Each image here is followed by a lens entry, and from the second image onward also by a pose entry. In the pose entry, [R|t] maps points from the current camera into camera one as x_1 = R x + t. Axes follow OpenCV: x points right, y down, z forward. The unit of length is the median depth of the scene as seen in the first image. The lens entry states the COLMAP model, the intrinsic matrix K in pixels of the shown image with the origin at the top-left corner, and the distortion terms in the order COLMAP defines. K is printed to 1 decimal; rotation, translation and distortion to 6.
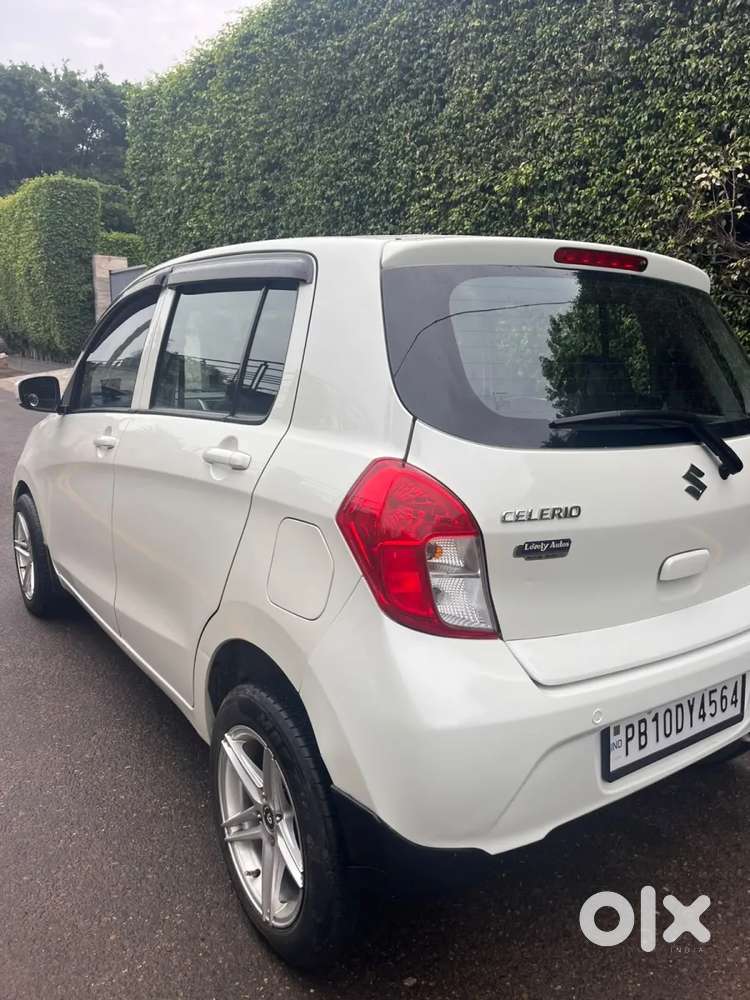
lens RADIAL K [[734.5, 0, 375.7], [0, 734.5, 518.0], [0, 0, 1]] dist [0.078015, -0.107675]
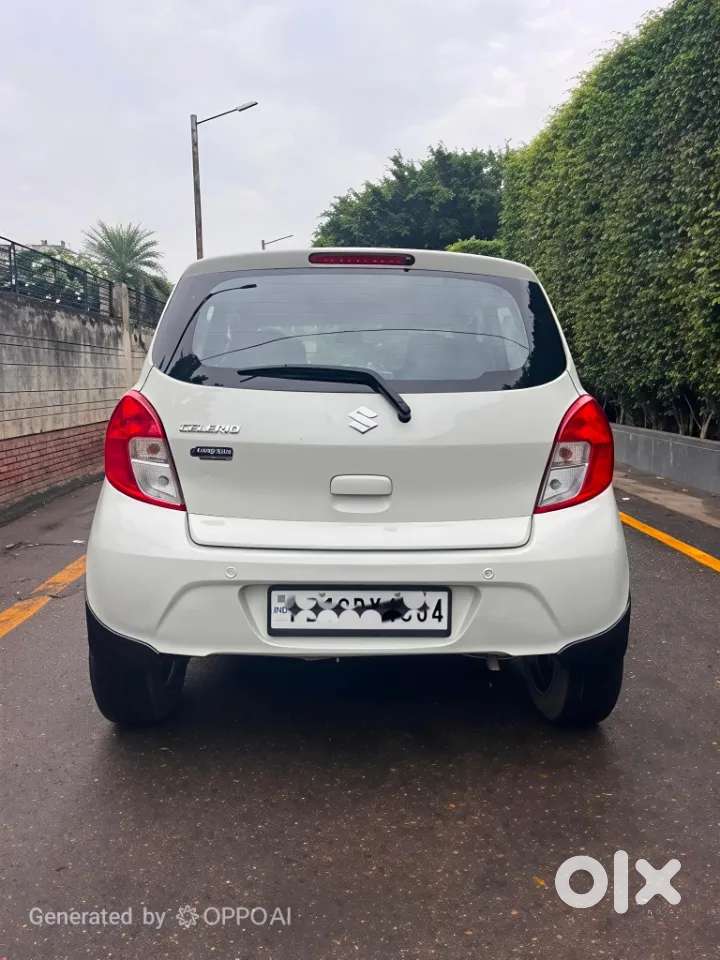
lens RADIAL K [[713.5, 0, 360.0], [0, 713.5, 480.0], [0, 0, 1]] dist [0.045032, -0.076167]
pose [[0.837102, 0.061898, -0.543533, 0.271855], [-0.113713, 0.991564, -0.062212, 0.032706], [0.535097, 0.113884, 0.837079, -0.008496]]
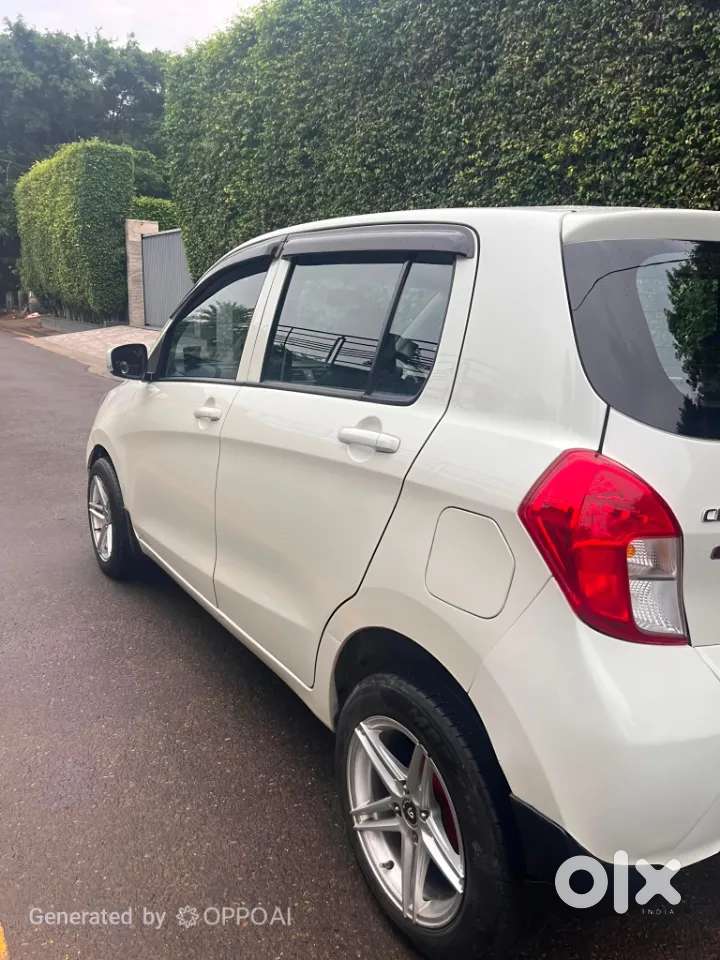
lens RADIAL K [[705.1, 0, 360.7], [0, 705.1, 497.3], [0, 0, 1]] dist [0.078015, -0.107675]
pose [[0.999196, 0.023487, -0.032482, -0.047521], [-0.022543, 0.999322, 0.029117, -0.008486], [0.033144, -0.028362, 0.999048, 0.019612]]
